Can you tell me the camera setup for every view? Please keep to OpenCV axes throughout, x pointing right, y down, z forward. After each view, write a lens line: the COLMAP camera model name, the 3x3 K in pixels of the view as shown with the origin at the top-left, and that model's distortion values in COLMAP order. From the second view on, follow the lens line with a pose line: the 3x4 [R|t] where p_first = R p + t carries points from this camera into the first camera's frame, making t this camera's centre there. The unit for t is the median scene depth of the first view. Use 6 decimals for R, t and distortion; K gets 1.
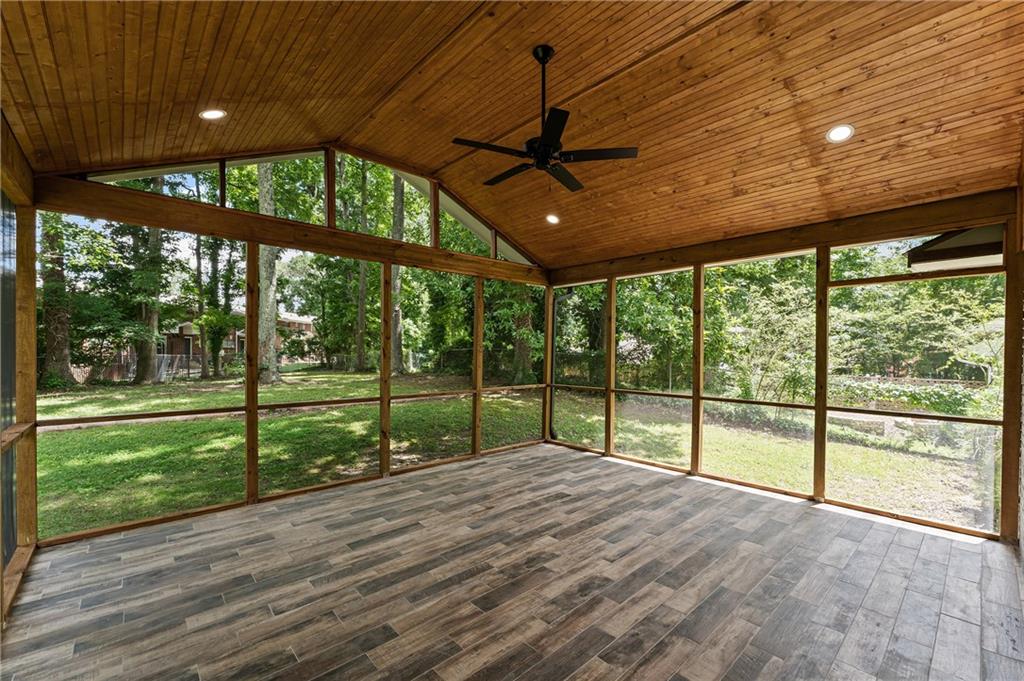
lens RADIAL K [[422.1, 0, 512.9], [0, 422.1, 349.9], [0, 0, 1]] dist [0.000498, 0.000083]
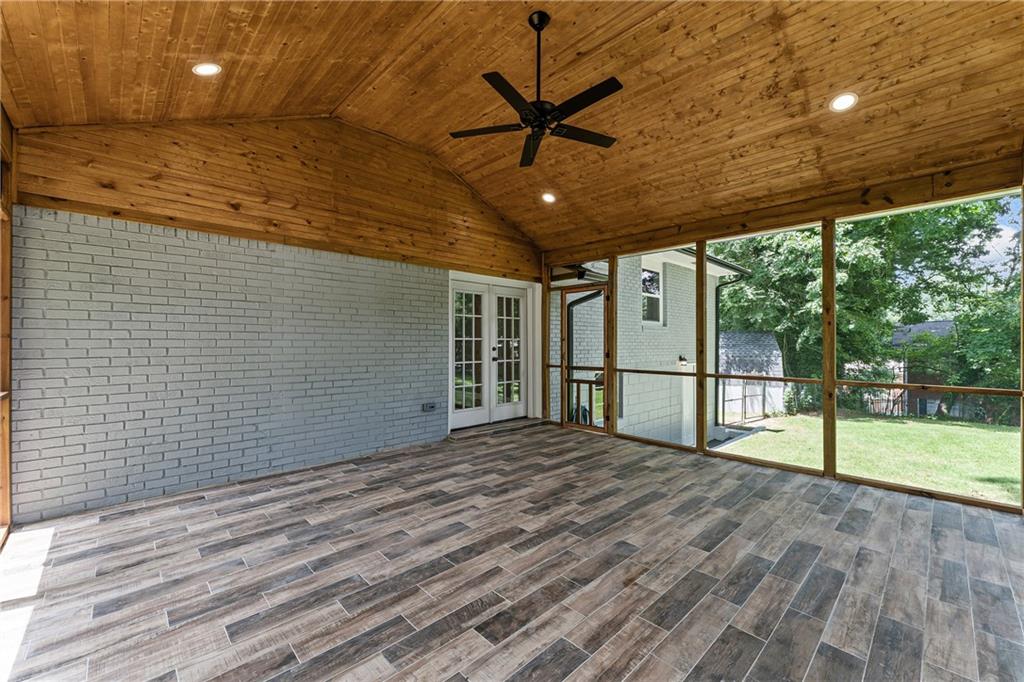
lens RADIAL K [[409.8, 0, 510.2], [0, 409.8, 342.4], [0, 0, 1]] dist [-0.003584, 0.000041]
pose [[-0.999585, -0.009383, -0.027231, 0.162769], [-0.009279, 0.999949, -0.003934, 0.065995], [0.027266, -0.003679, -0.999621, 2.010662]]
